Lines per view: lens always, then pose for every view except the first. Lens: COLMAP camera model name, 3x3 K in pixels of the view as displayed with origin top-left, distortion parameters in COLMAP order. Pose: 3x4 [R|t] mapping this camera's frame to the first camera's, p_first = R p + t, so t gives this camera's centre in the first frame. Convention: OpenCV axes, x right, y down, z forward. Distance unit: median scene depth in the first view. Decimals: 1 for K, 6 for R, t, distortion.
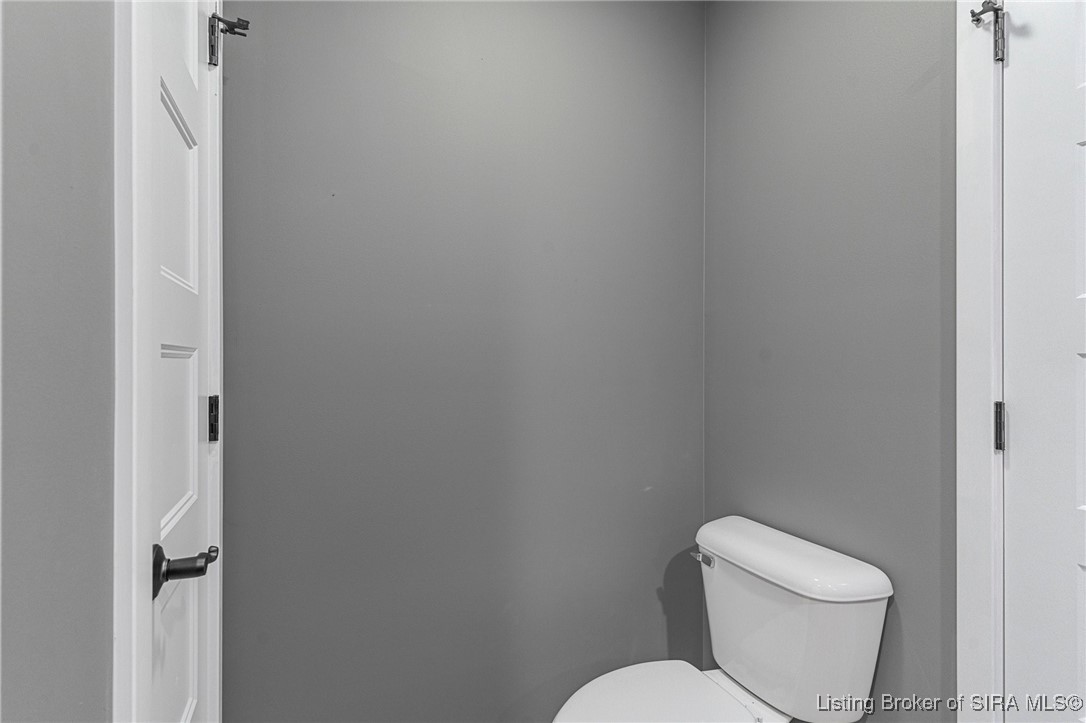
lens RADIAL K [[530.0, 0, 542.6], [0, 530.0, 360.0], [0, 0, 1]] dist [0.004159, -0.000177]
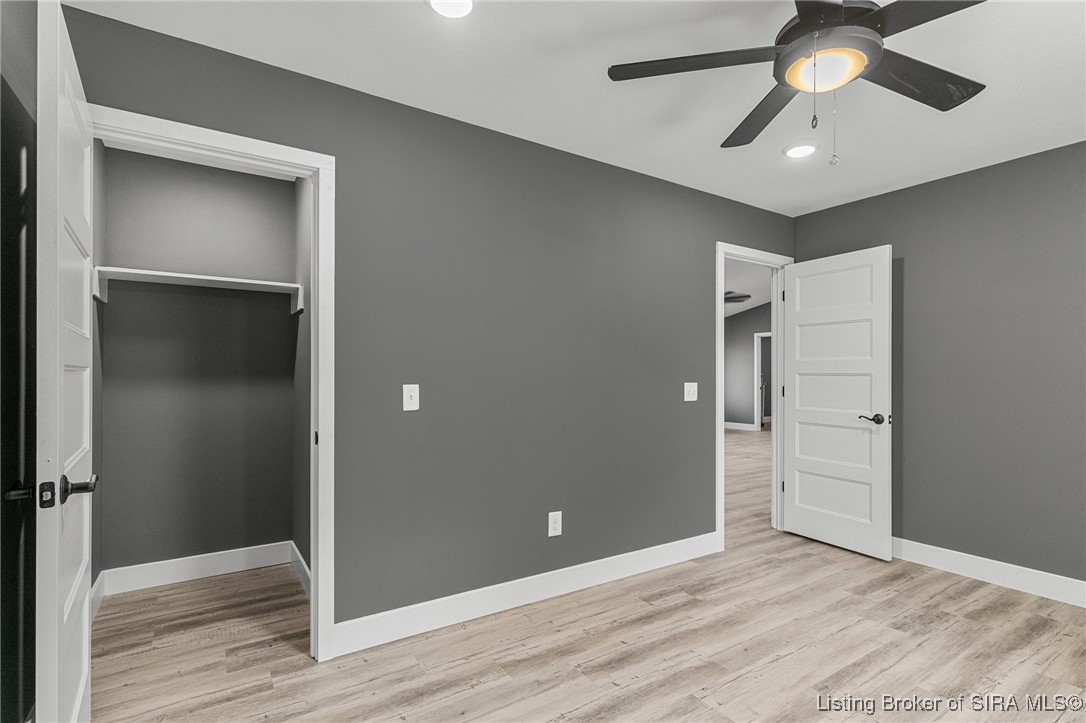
lens RADIAL K [[540.4, 0, 544.2], [0, 540.4, 369.3], [0, 0, 1]] dist [-0.000714, -0.000279]
pose [[0.977100, -0.000034, 0.212779, 0.479367], [-0.001452, 0.999976, 0.006827, -0.028129], [-0.212775, -0.006980, 0.977076, -1.135955]]
